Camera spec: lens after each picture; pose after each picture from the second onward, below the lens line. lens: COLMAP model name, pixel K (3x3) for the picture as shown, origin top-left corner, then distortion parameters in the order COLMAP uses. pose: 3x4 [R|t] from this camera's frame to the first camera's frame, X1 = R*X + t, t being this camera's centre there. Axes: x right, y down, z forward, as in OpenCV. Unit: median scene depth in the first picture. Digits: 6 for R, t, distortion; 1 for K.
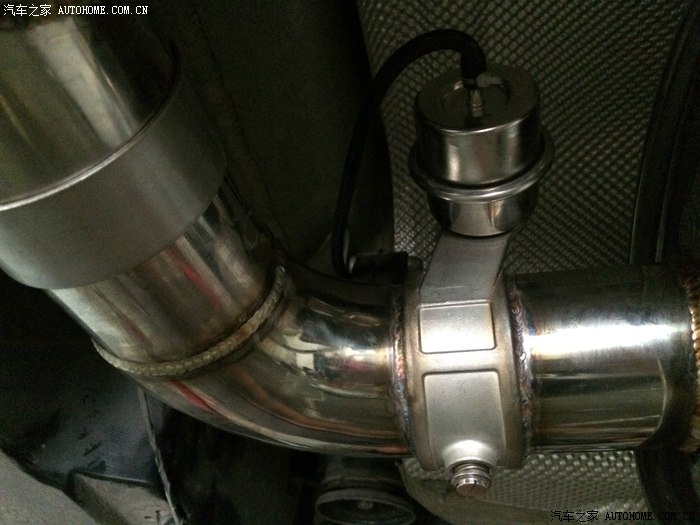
lens RADIAL K [[613.5, 0, 350.0], [0, 613.5, 262.5], [0, 0, 1]] dist [0.096937, -0.166232]
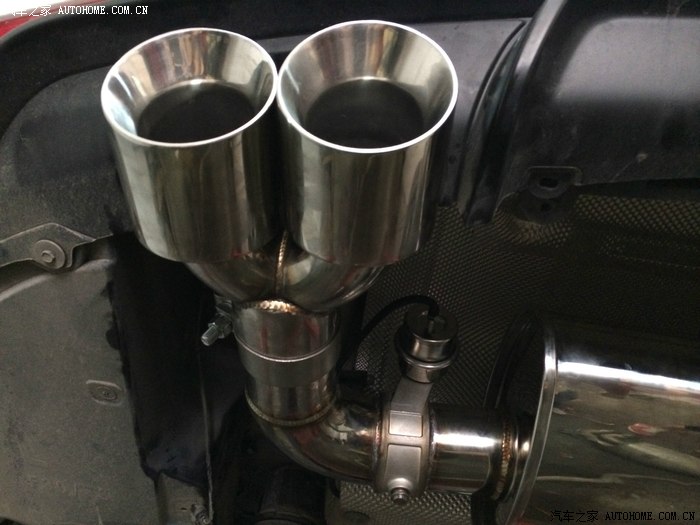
lens RADIAL K [[613.5, 0, 350.0], [0, 613.5, 262.5], [0, 0, 1]] dist [0.096937, -0.166232]
pose [[0.962259, 0.208893, 0.174415, -0.519784], [-0.187642, 0.973501, -0.130712, -0.130549], [-0.197099, 0.093052, 0.975958, -1.152182]]
